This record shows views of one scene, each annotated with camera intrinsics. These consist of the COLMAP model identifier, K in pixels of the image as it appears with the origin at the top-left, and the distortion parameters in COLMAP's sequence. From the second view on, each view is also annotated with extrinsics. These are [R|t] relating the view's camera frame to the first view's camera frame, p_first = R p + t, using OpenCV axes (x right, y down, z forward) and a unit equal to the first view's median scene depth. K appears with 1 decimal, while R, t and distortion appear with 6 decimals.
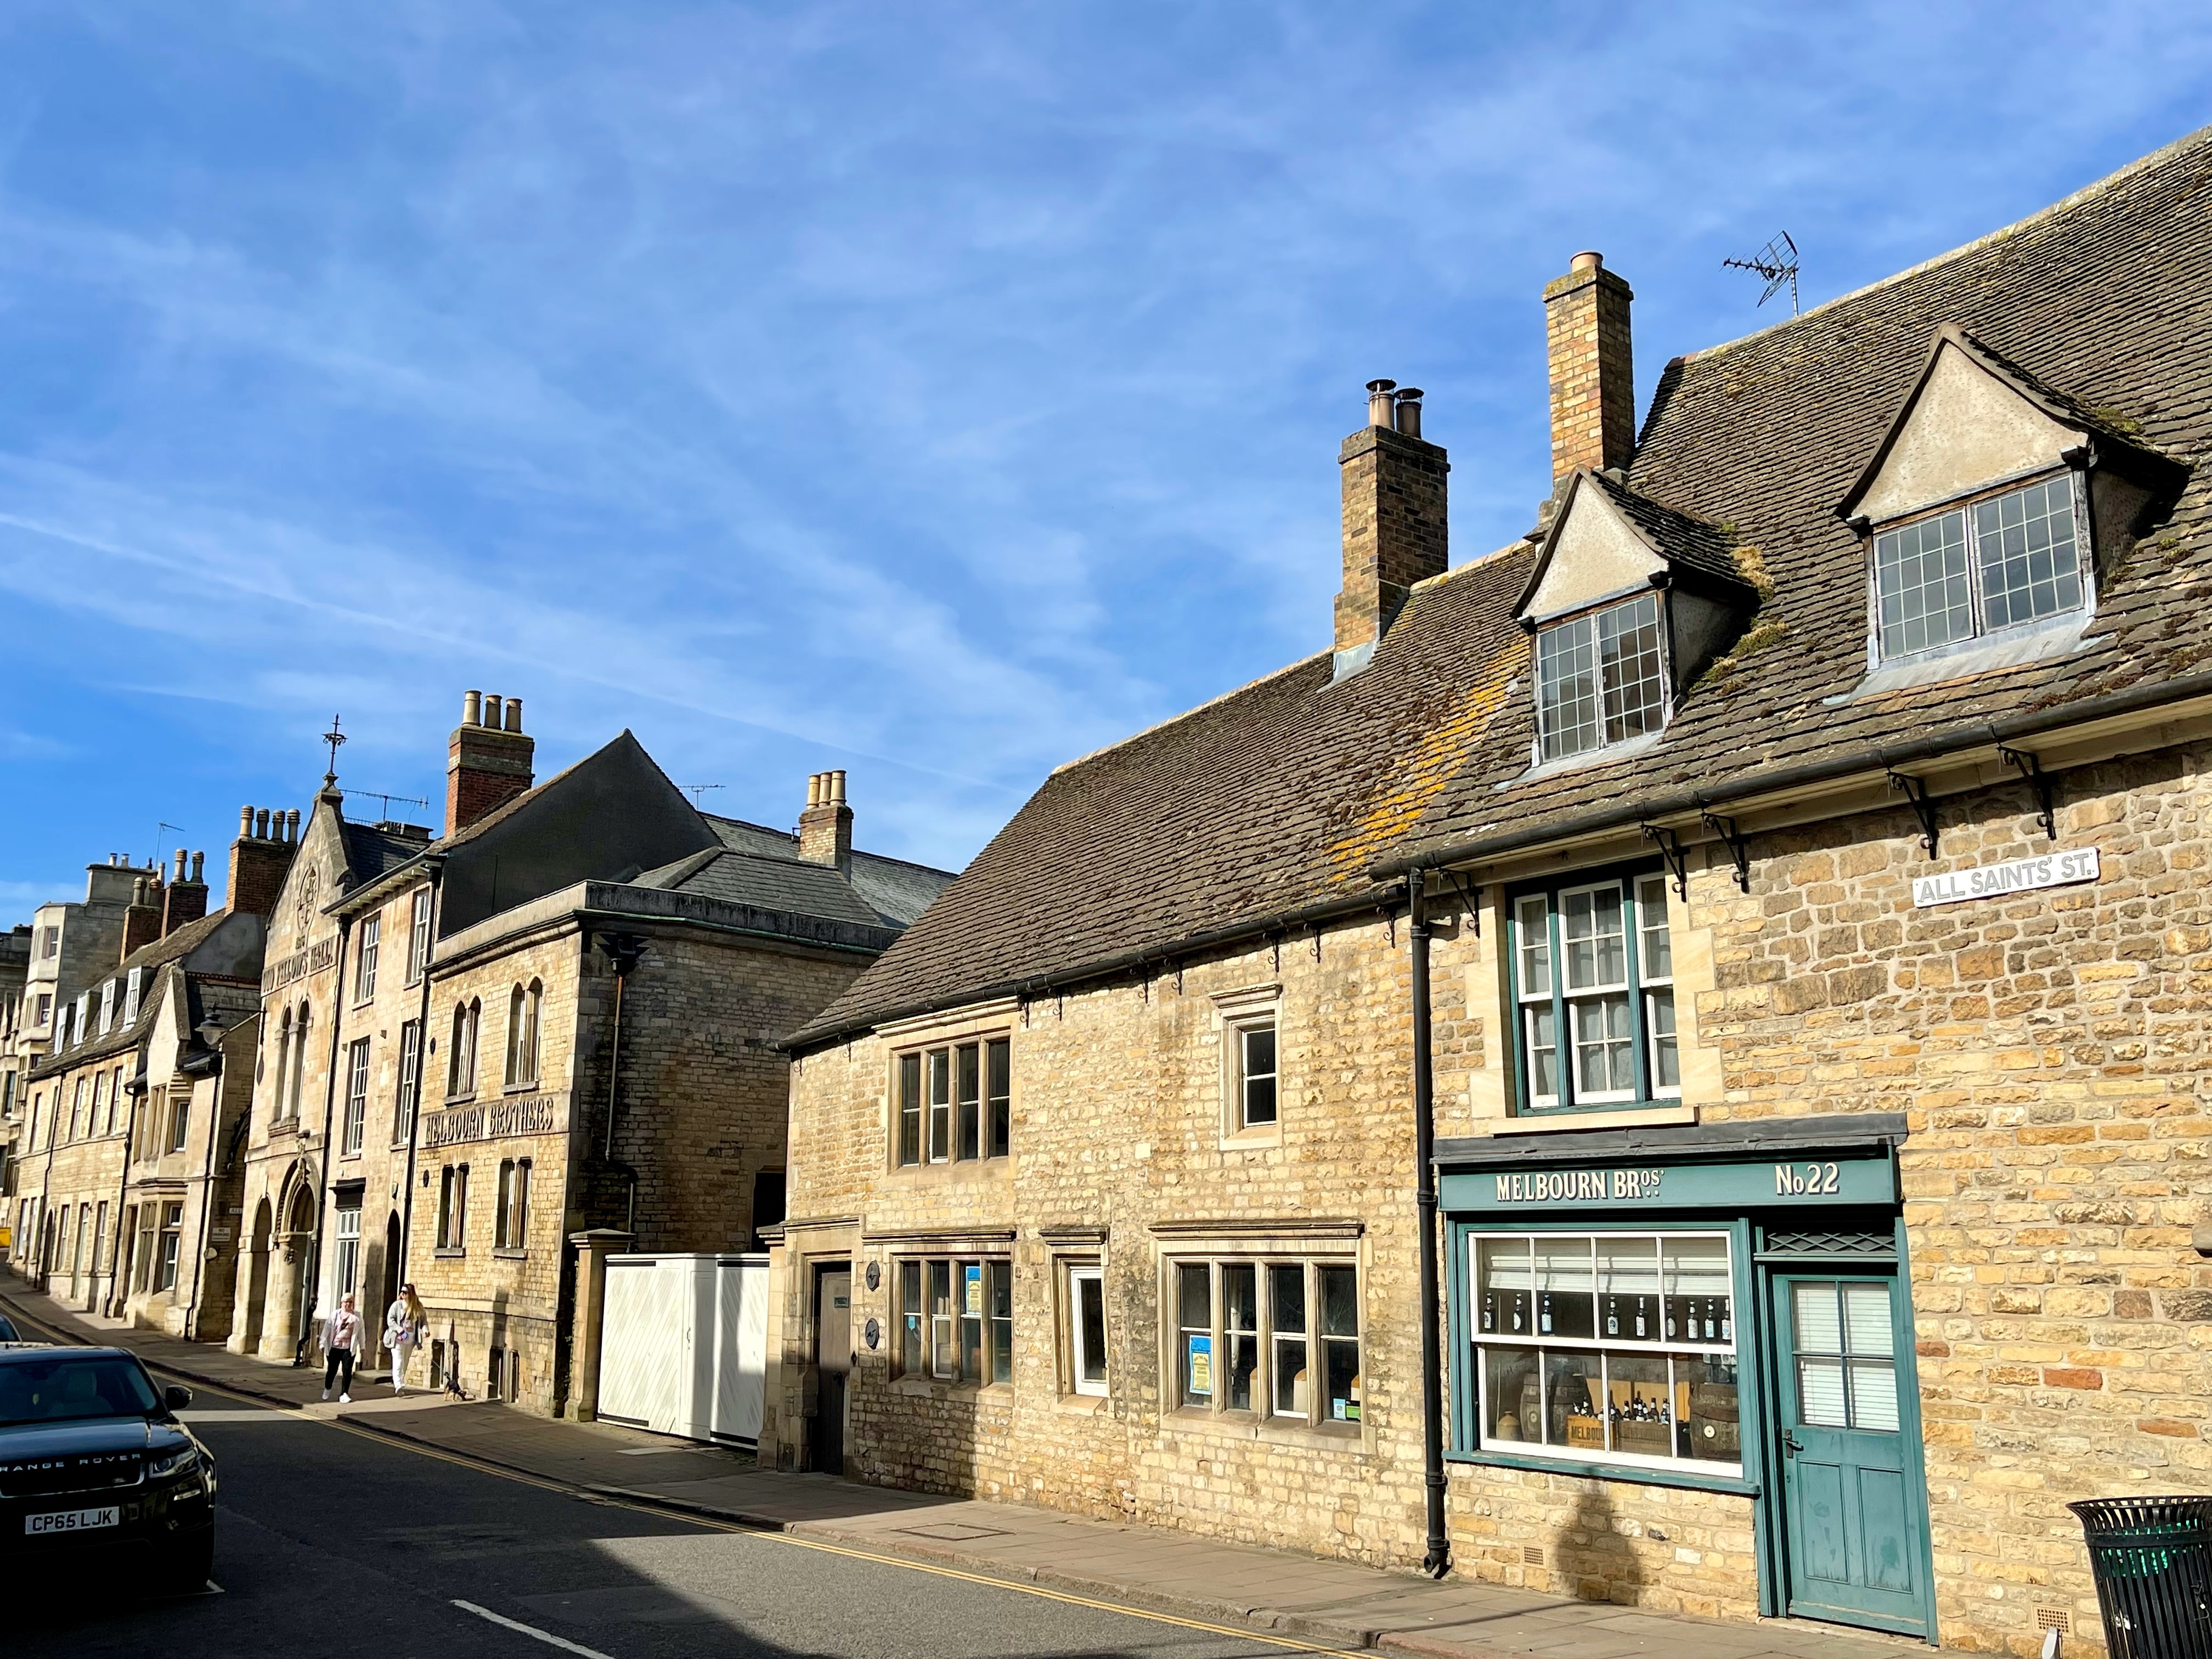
lens RADIAL K [[2027.5, 0, 1106.0], [0, 2027.5, 829.5], [0, 0, 1]] dist [0.039416, -0.021823]
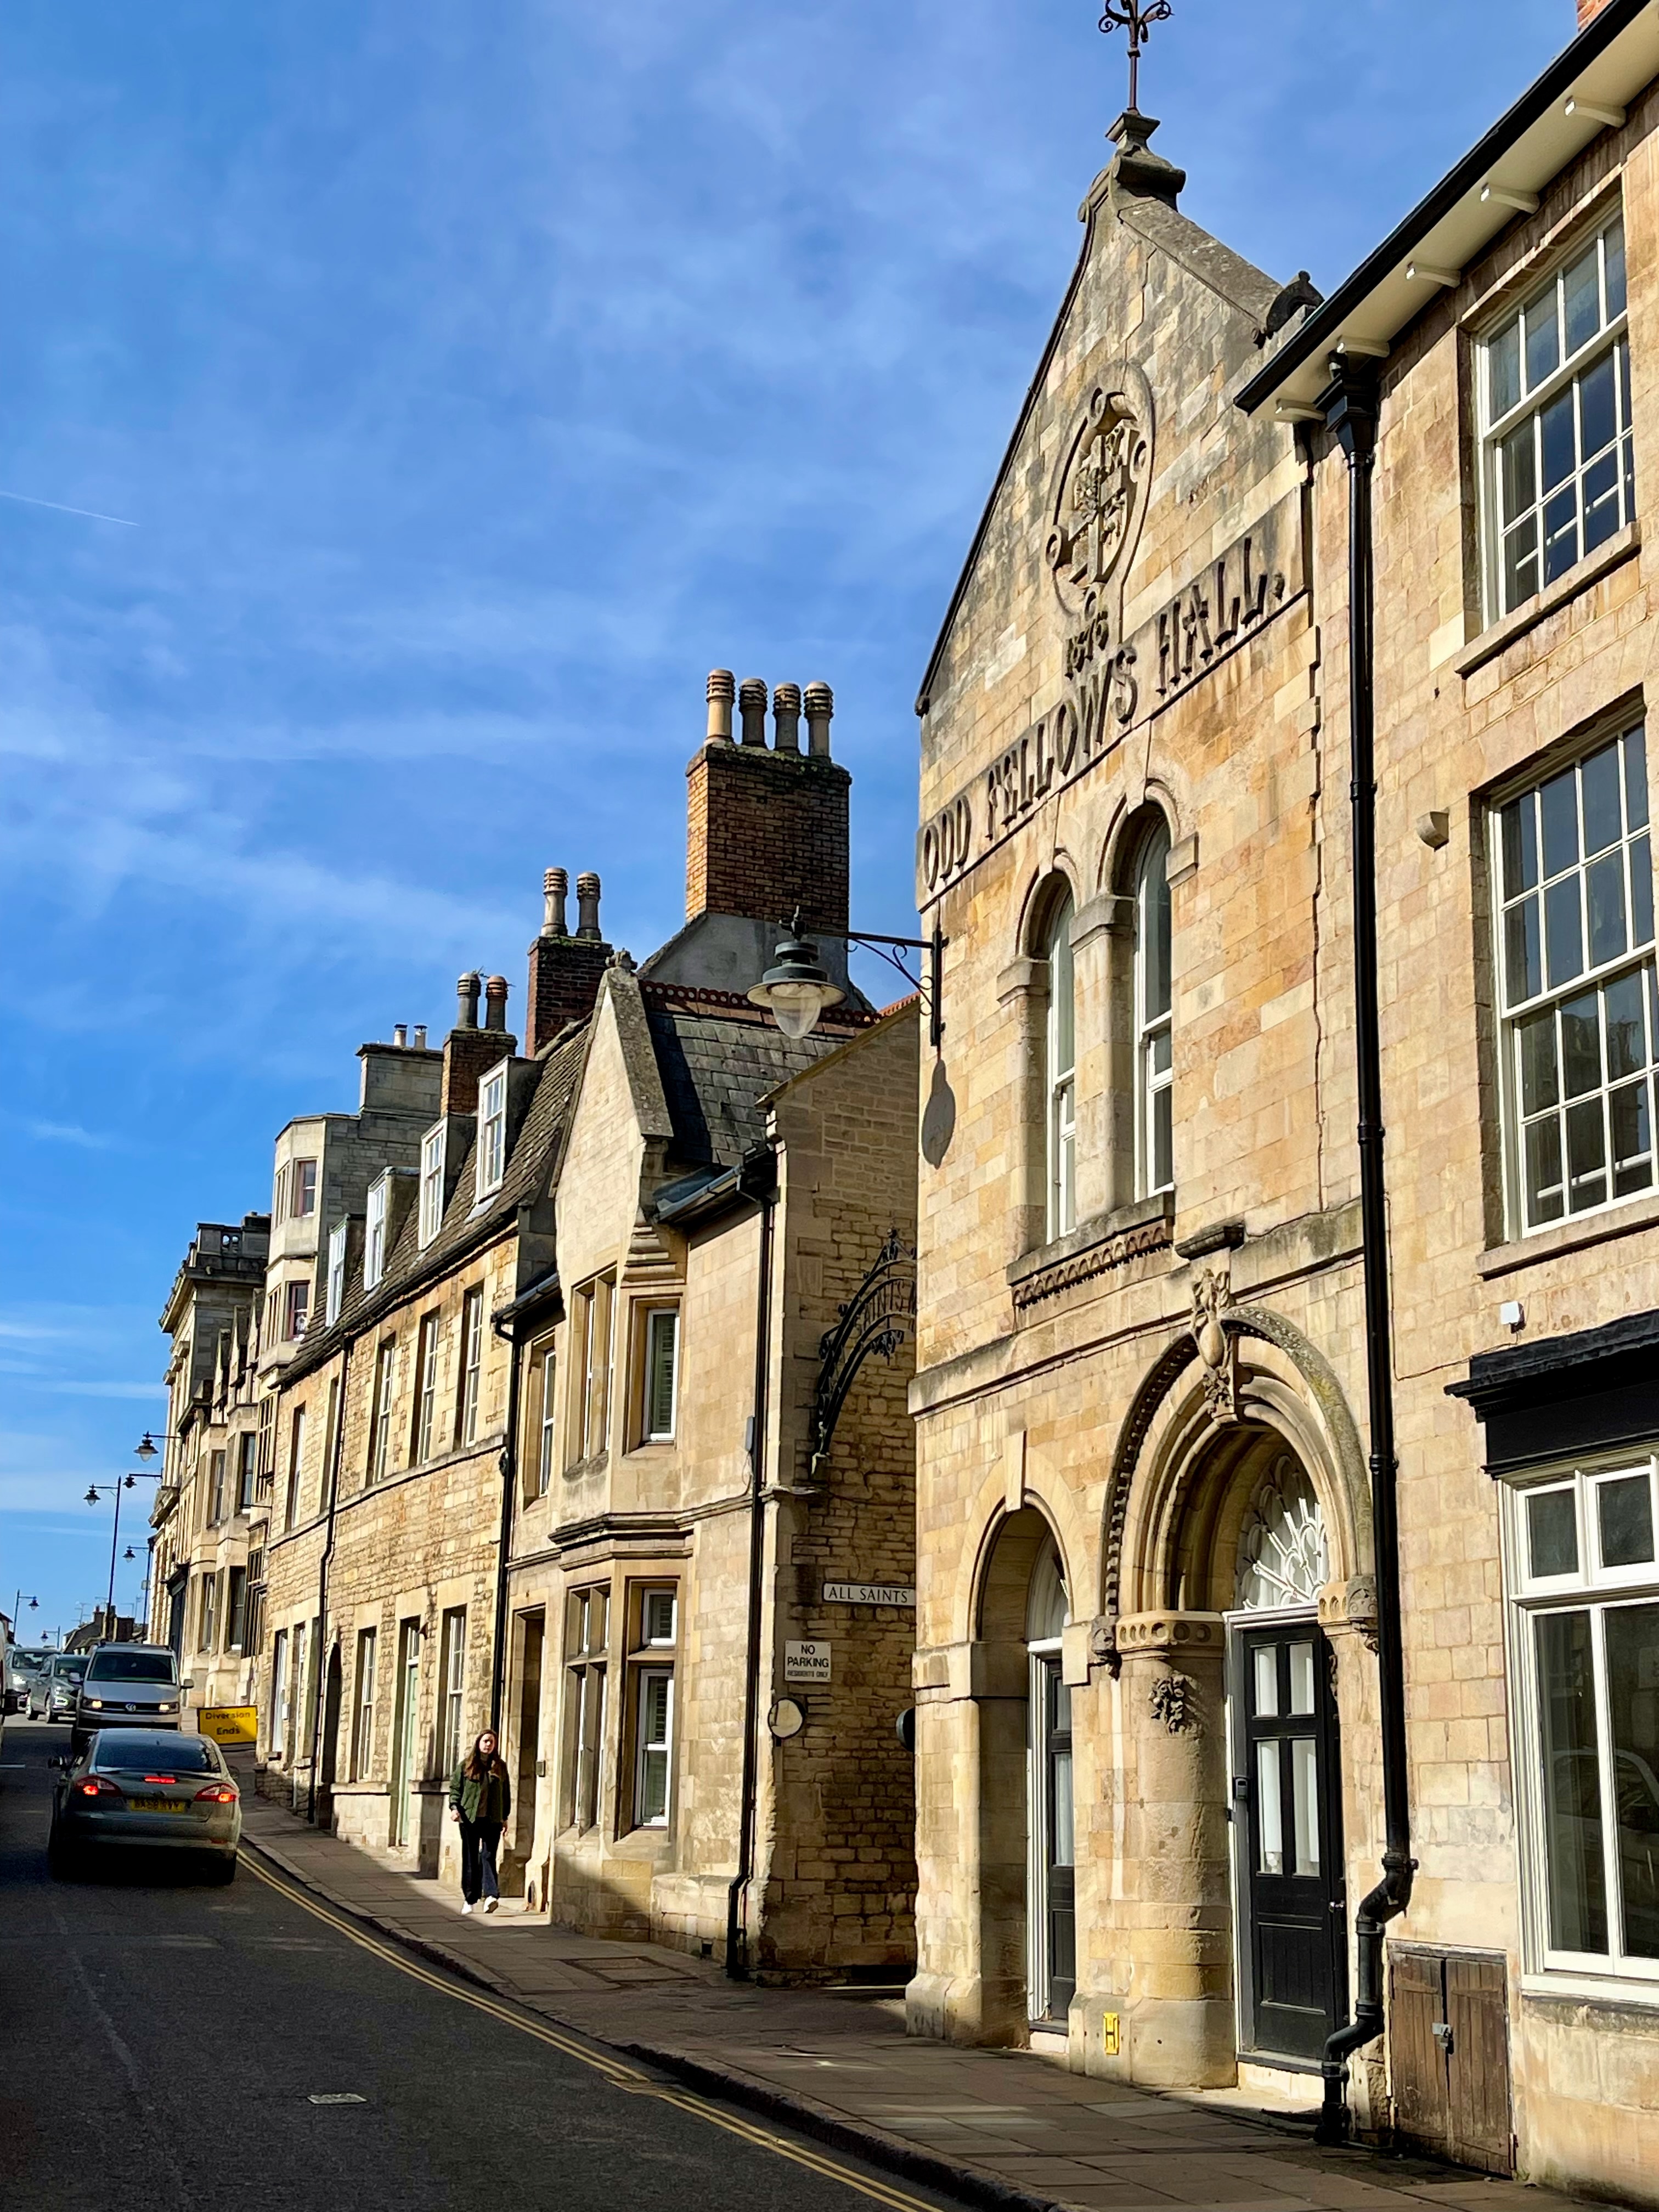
lens RADIAL K [[2892.1, 0, 829.5], [0, 2892.1, 1106.0], [0, 0, 1]] dist [0.154123, -0.558791]
pose [[0.956745, -0.055042, -0.285673, -0.236950], [0.046299, 0.998232, -0.037275, 0.102672], [0.287220, 0.022437, 0.957602, 0.443269]]
